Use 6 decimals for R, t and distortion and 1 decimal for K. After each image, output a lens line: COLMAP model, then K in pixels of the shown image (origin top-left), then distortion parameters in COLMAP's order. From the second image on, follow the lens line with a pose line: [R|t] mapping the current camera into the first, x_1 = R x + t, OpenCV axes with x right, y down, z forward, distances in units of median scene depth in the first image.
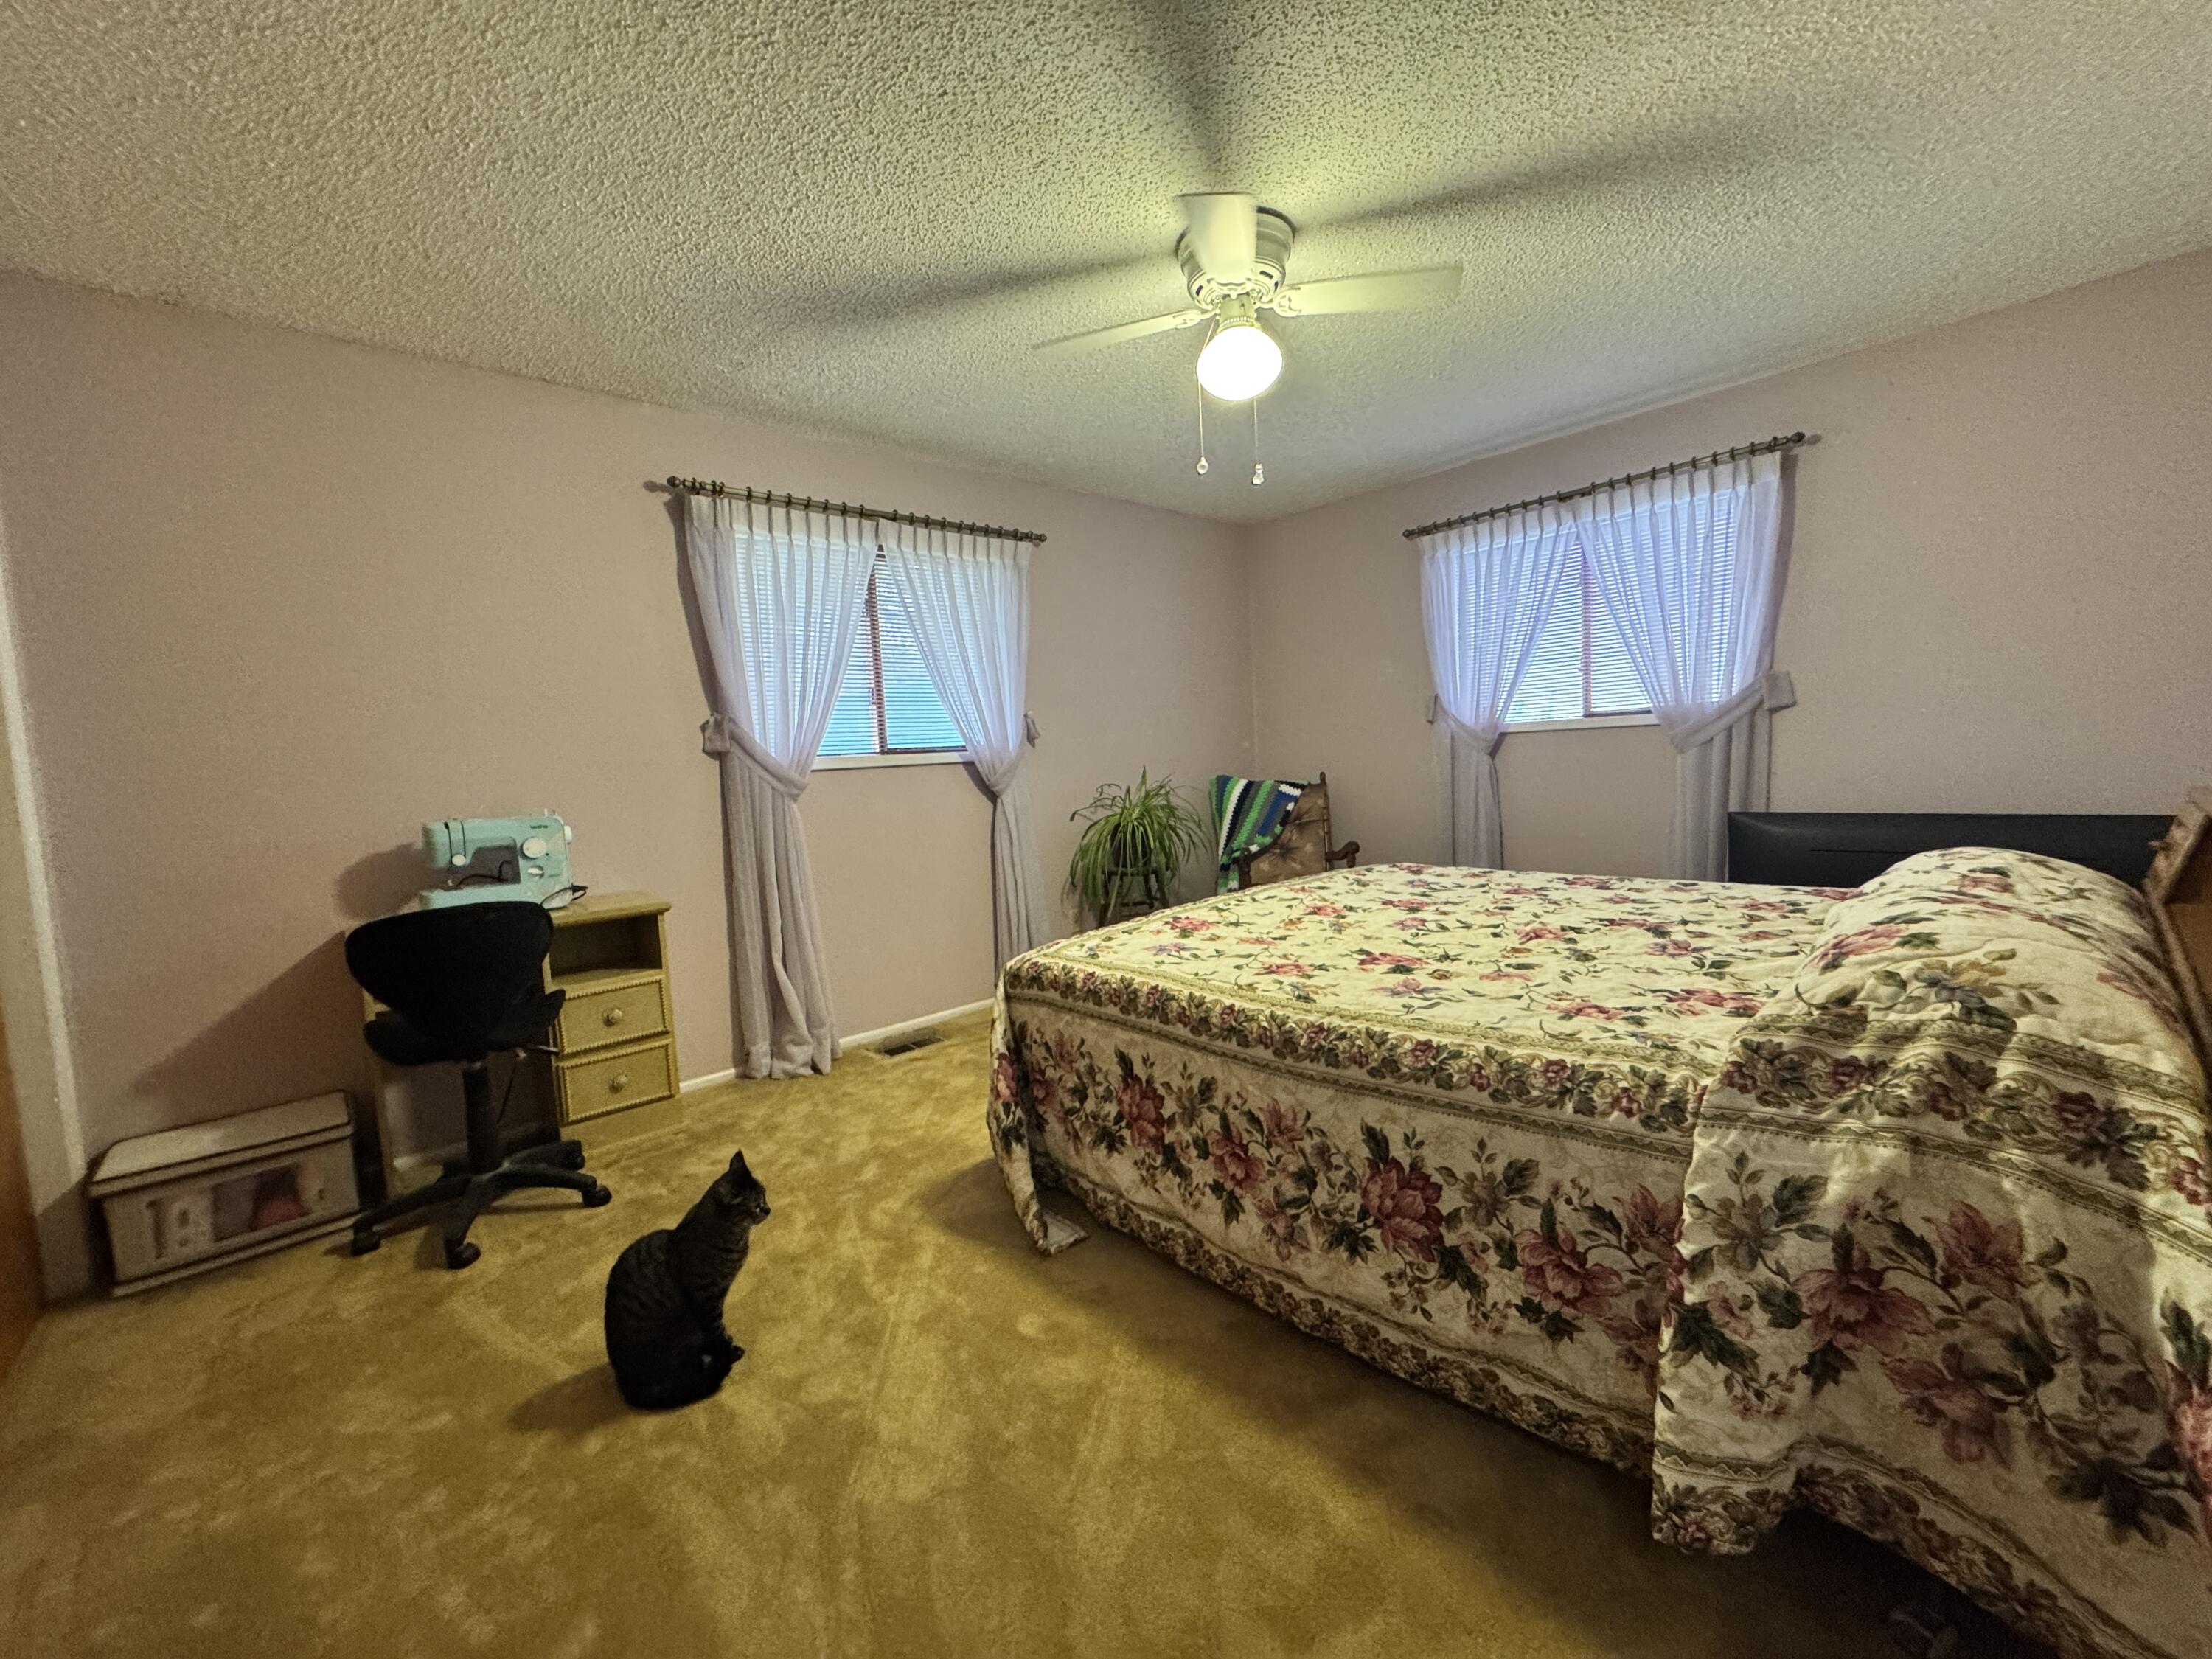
lens RADIAL K [[881.7, 0, 1102.7], [0, 881.7, 831.4], [0, 0, 1]] dist [-0.002669, 0.000428]
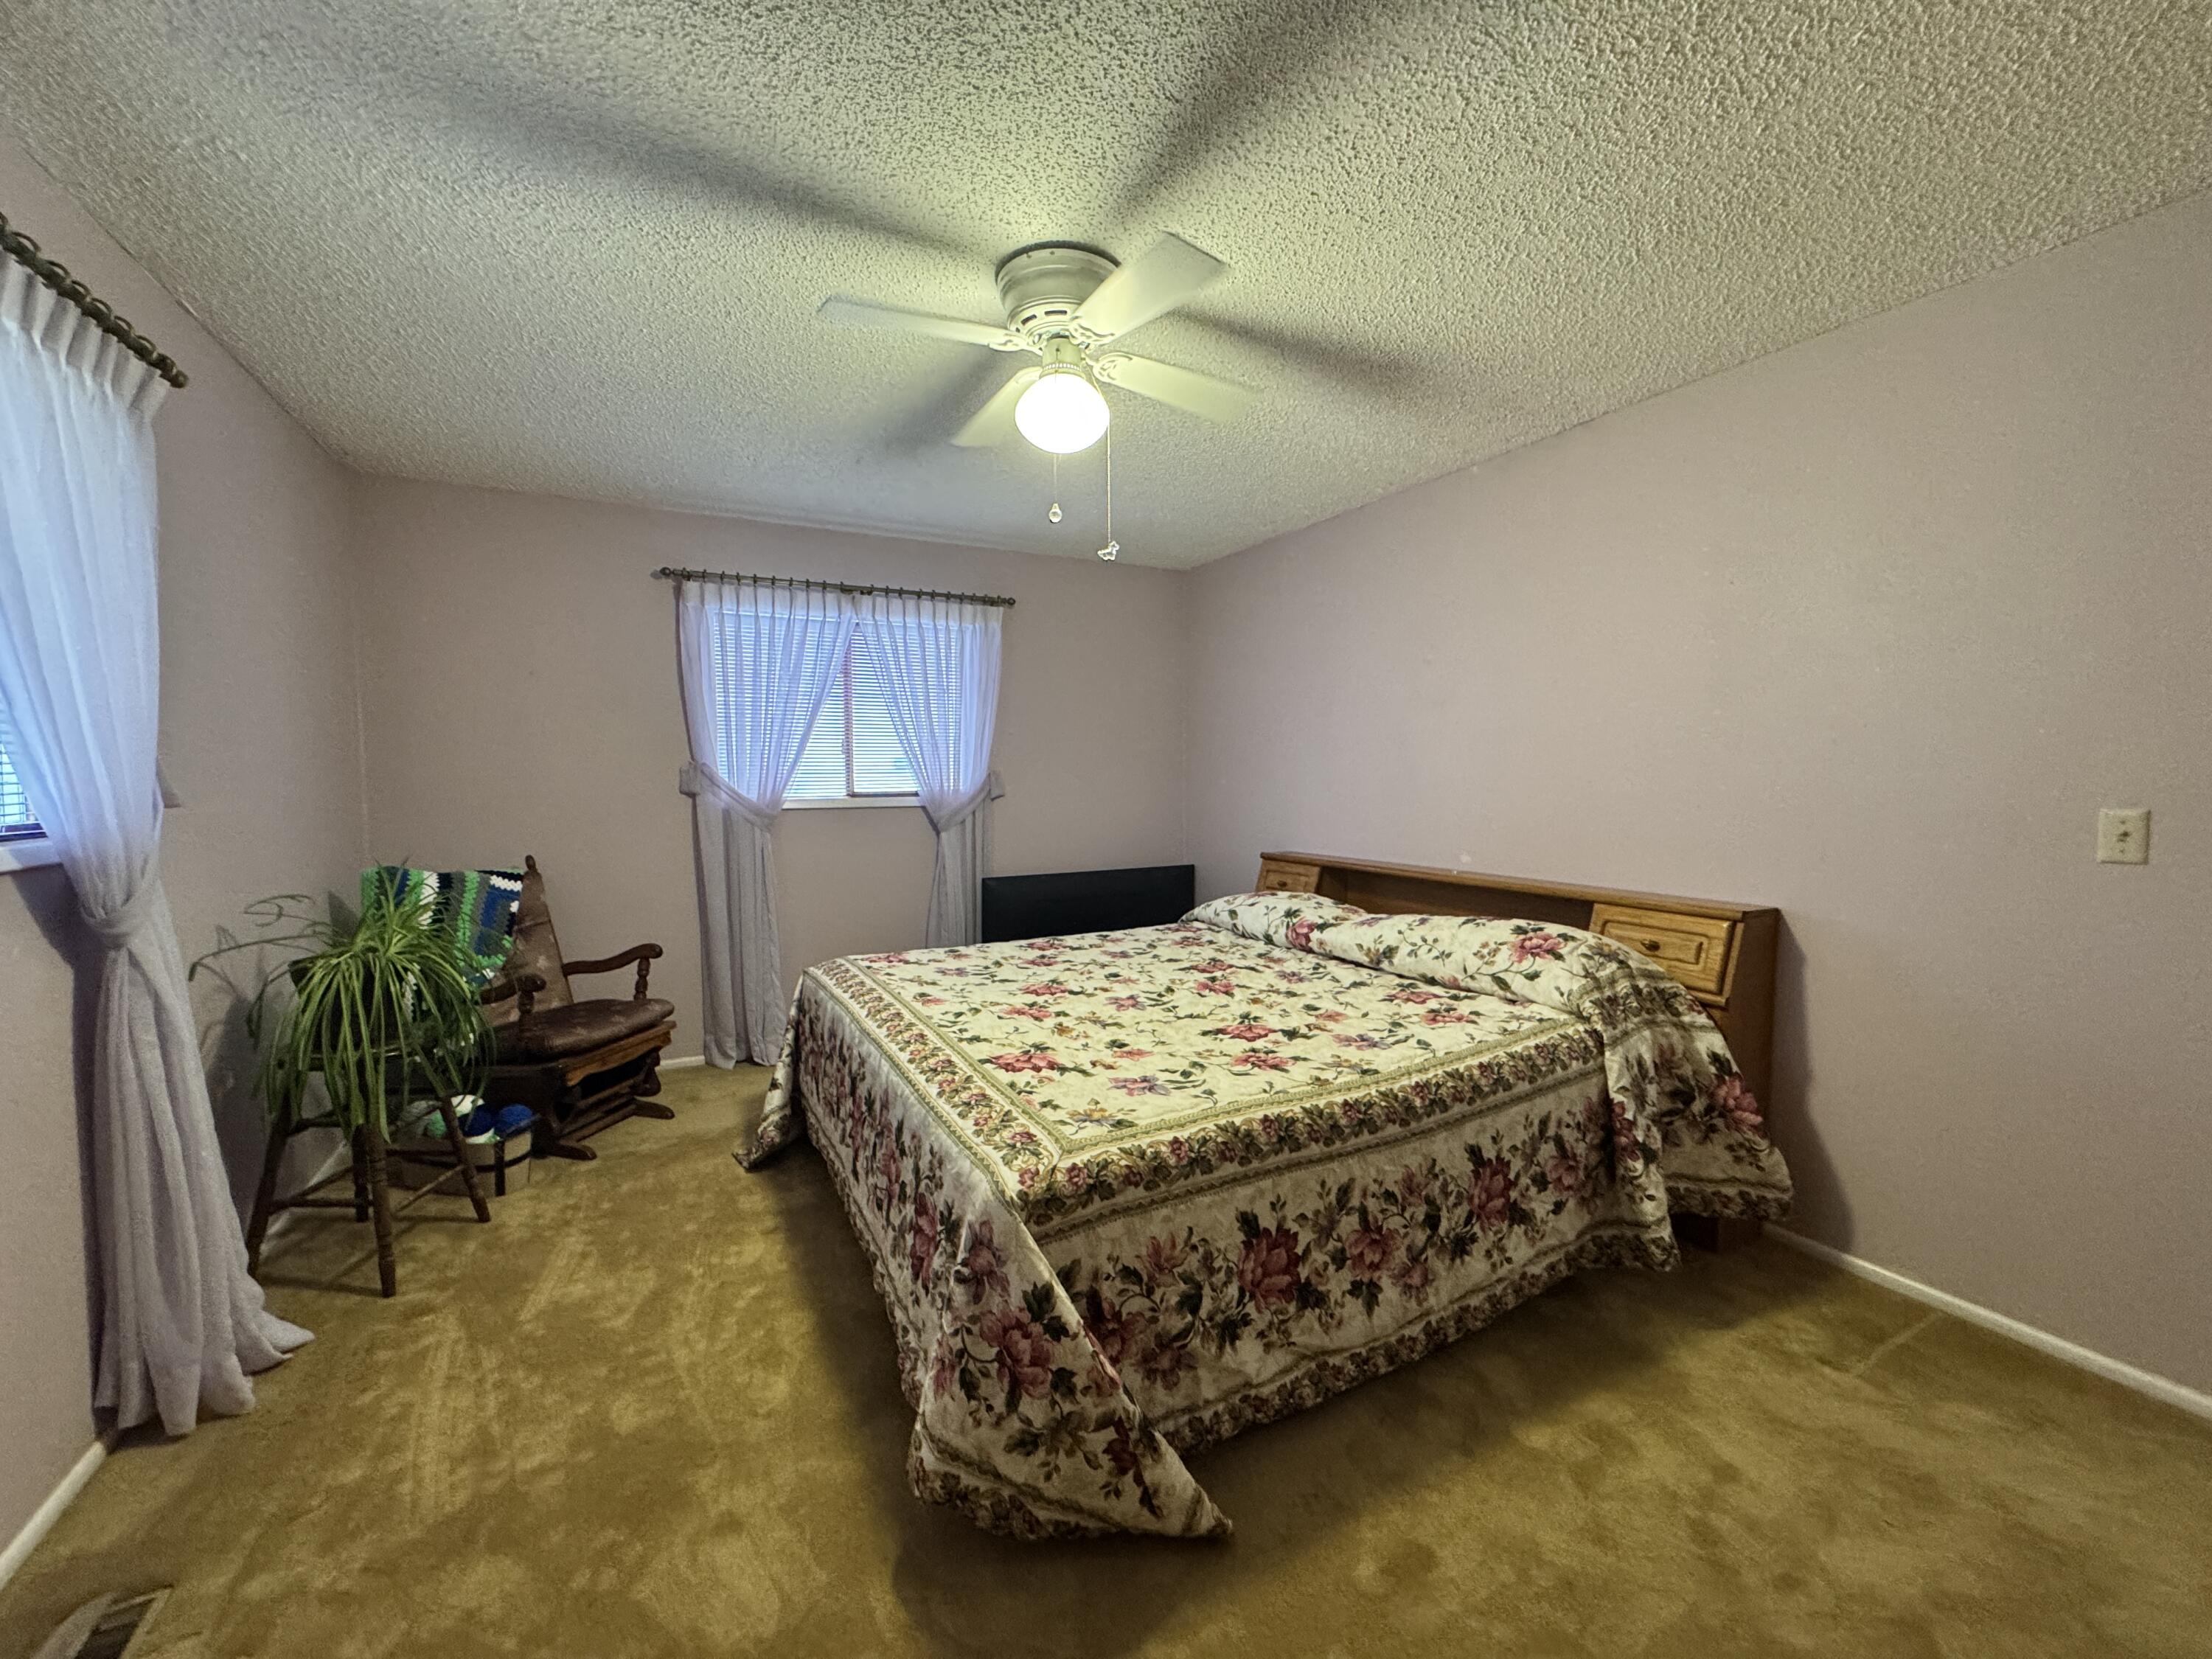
lens RADIAL K [[881.7, 0, 1098.9], [0, 881.7, 830.7], [0, 0, 1]] dist [-0.002669, 0.000428]
pose [[0.252511, -0.008920, 0.967553, -0.871990], [0.073642, 0.997234, -0.010025, -0.120321], [-0.964787, 0.073784, 0.252470, 0.951667]]
